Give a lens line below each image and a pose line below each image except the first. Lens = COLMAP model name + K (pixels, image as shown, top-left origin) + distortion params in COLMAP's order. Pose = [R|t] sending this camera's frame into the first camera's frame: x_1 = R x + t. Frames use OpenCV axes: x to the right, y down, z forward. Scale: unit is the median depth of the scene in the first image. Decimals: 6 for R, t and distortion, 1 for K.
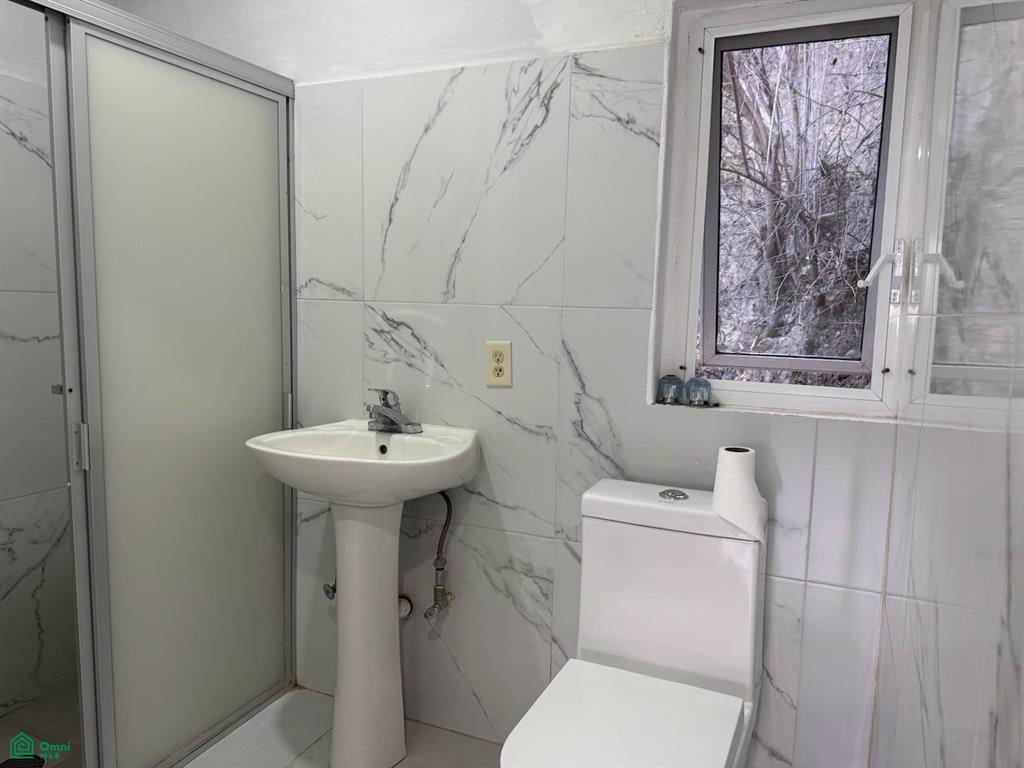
lens RADIAL K [[726.2, 0, 512.8], [0, 726.2, 386.7], [0, 0, 1]] dist [0.085634, -0.125060]
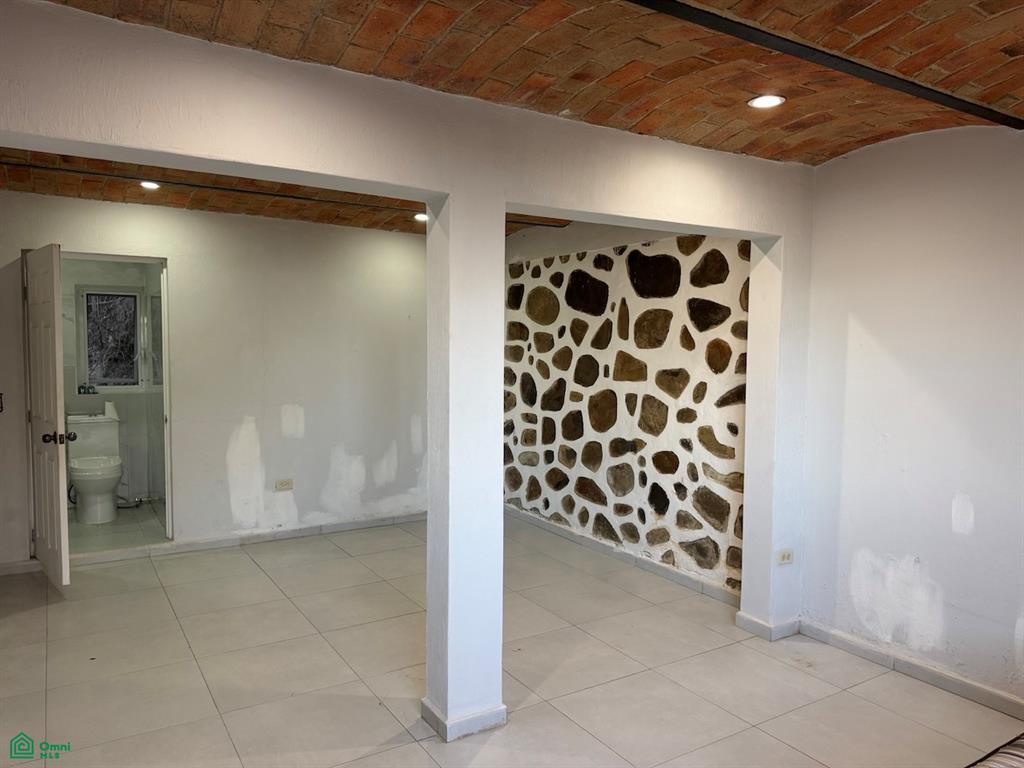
lens RADIAL K [[726.2, 0, 512.8], [0, 726.2, 386.7], [0, 0, 1]] dist [0.085634, -0.125060]
pose [[0.558541, -0.069518, 0.826559, -1.603153], [0.099456, 0.994906, 0.016471, 0.140641], [-0.823493, 0.073006, 0.562609, -2.778056]]
